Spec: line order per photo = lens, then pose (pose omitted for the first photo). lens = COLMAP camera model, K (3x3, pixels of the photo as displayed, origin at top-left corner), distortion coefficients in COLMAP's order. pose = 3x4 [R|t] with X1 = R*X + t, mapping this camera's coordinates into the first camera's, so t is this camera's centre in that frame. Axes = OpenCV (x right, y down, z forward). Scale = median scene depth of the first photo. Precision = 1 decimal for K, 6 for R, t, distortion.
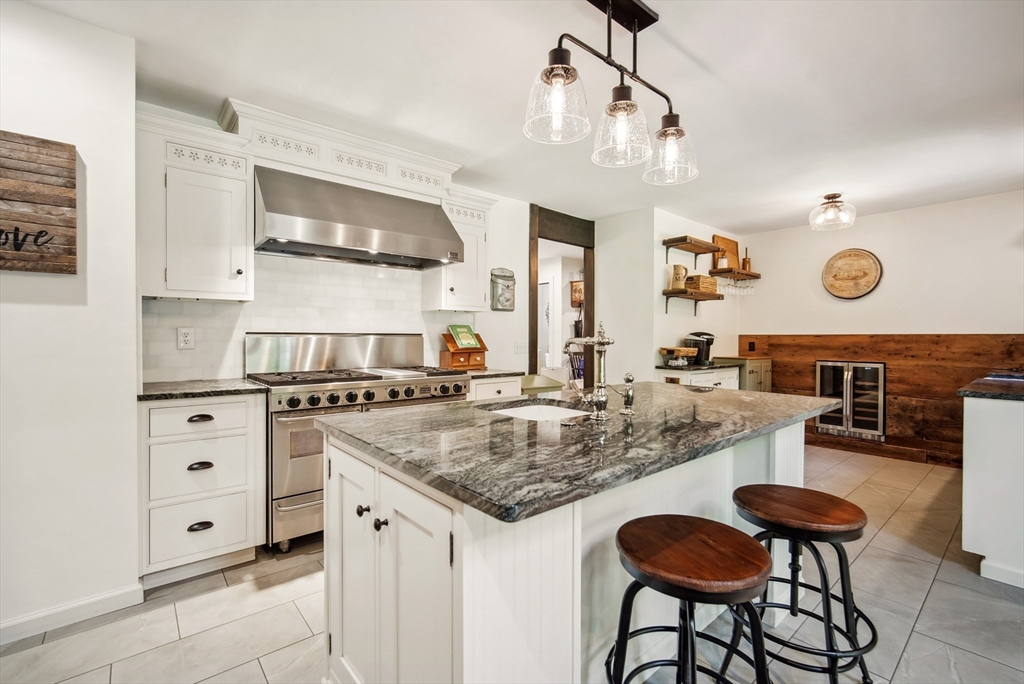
lens RADIAL K [[451.8, 0, 512.4], [0, 451.8, 340.4], [0, 0, 1]] dist [-0.010649, 0.000774]
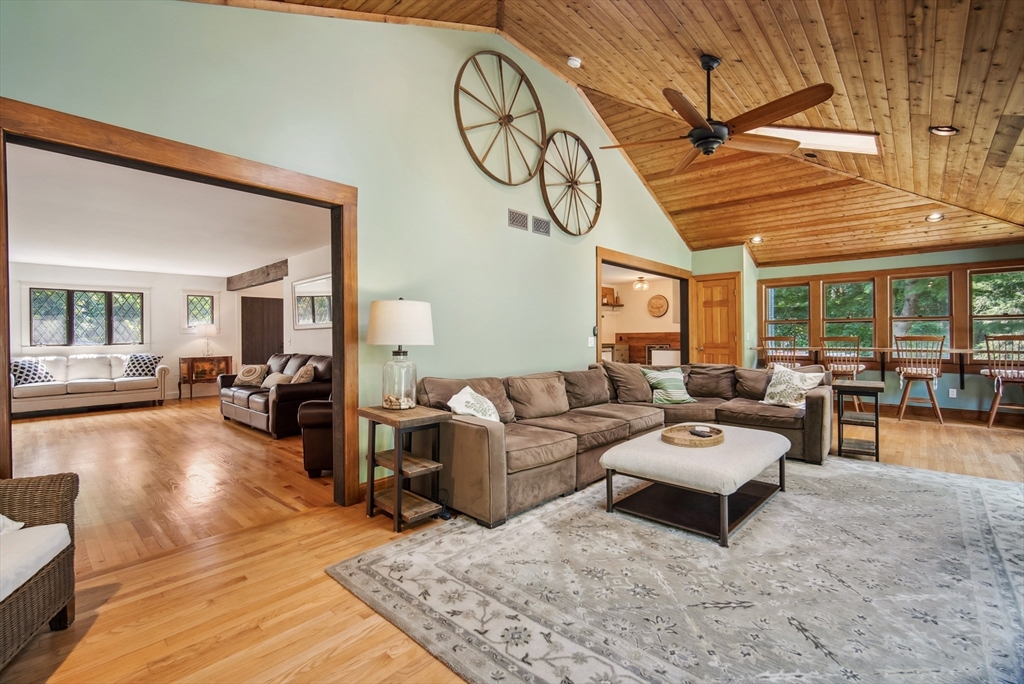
lens RADIAL K [[451.8, 0, 511.8], [0, 451.8, 339.1], [0, 0, 1]] dist [-0.010649, 0.000774]
pose [[0.991329, -0.014002, 0.130655, -0.263572], [0.014460, 0.999892, -0.002554, 0.014216], [-0.130606, 0.004421, 0.991425, -1.082778]]
